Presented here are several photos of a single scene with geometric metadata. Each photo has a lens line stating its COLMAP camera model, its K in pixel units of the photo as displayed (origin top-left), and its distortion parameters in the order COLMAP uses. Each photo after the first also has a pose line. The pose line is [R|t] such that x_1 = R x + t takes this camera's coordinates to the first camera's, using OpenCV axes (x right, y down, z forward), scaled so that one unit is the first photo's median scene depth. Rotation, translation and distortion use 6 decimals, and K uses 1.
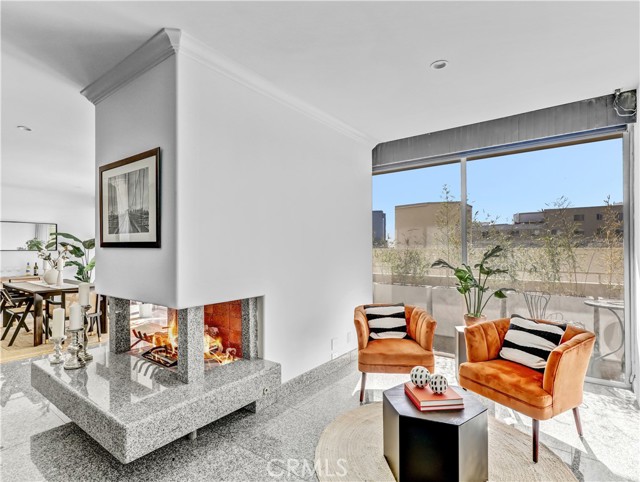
lens RADIAL K [[329.1, 0, 319.1], [0, 329.1, 247.1], [0, 0, 1]] dist [-0.004308, -0.000764]
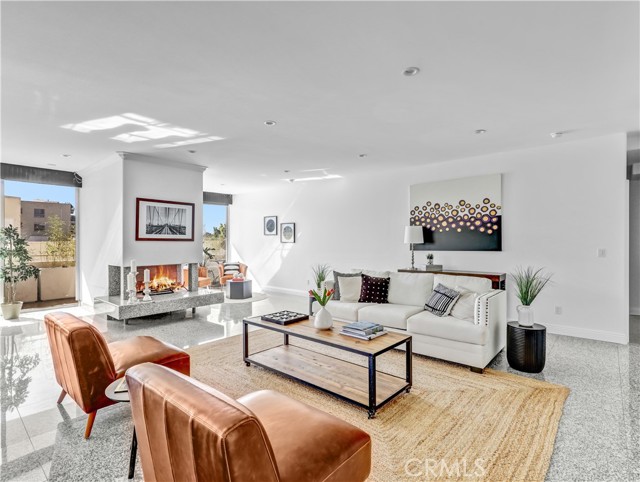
lens RADIAL K [[329.1, 0, 319.1], [0, 329.1, 247.1], [0, 0, 1]] dist [-0.004308, -0.000764]
pose [[0.079886, -0.014635, 0.996697, -1.624324], [-0.002384, 0.999887, 0.014873, 0.004431], [-0.996801, -0.003564, 0.079842, -0.117983]]
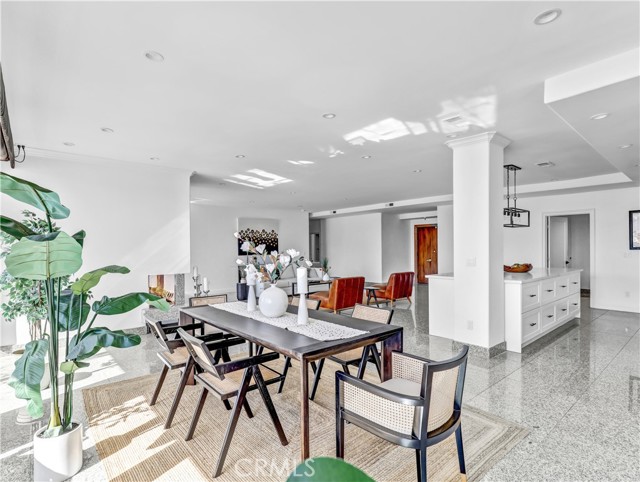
lens RADIAL K [[334.4, 0, 320.0], [0, 334.4, 241.0], [0, 0, 1]] dist [-0.005095, -0.000806]
pose [[-0.976761, 0.016443, 0.213702, -1.282547], [0.010054, 0.999470, -0.030950, 0.014345], [-0.214098, -0.028082, -0.976409, 1.922120]]
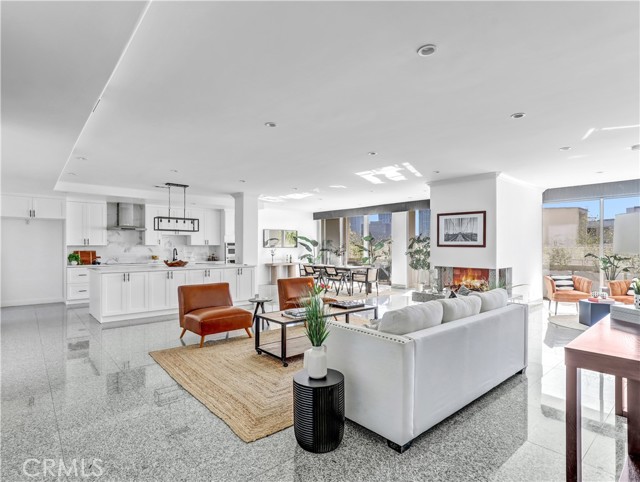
lens RADIAL K [[338.0, 0, 318.8], [0, 338.0, 249.0], [0, 0, 1]] dist [-0.002116, -0.000555]
pose [[0.979560, 0.004820, -0.201095, -0.682020], [-0.001971, 0.999895, 0.014367, -0.010919], [0.201143, -0.013677, 0.979466, -1.091457]]
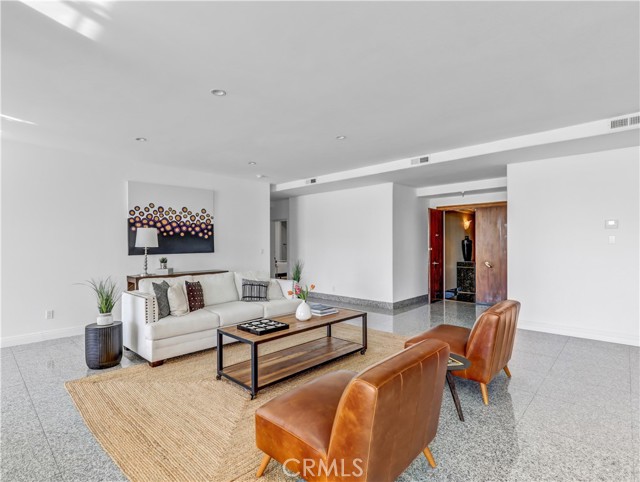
lens RADIAL K [[334.4, 0, 320.0], [0, 334.4, 241.0], [0, 0, 1]] dist [-0.005095, -0.000806]
pose [[-0.993422, 0.008257, 0.114212, -1.024673], [0.006637, 0.999872, -0.014557, 0.008015], [-0.114318, -0.013703, -0.993350, 0.792531]]
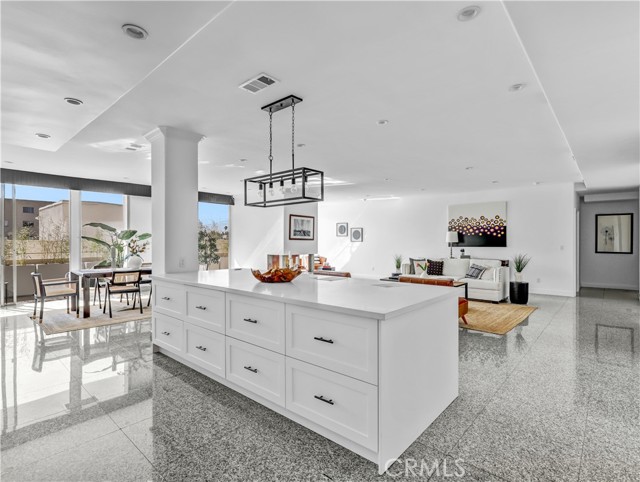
lens RADIAL K [[334.4, 0, 320.0], [0, 334.4, 241.0], [0, 0, 1]] dist [-0.005095, -0.000806]
pose [[0.078508, 0.005057, 0.996901, -2.540983], [-0.007500, 0.999962, -0.004482, 0.016541], [-0.996885, -0.007125, 0.078542, 0.308420]]
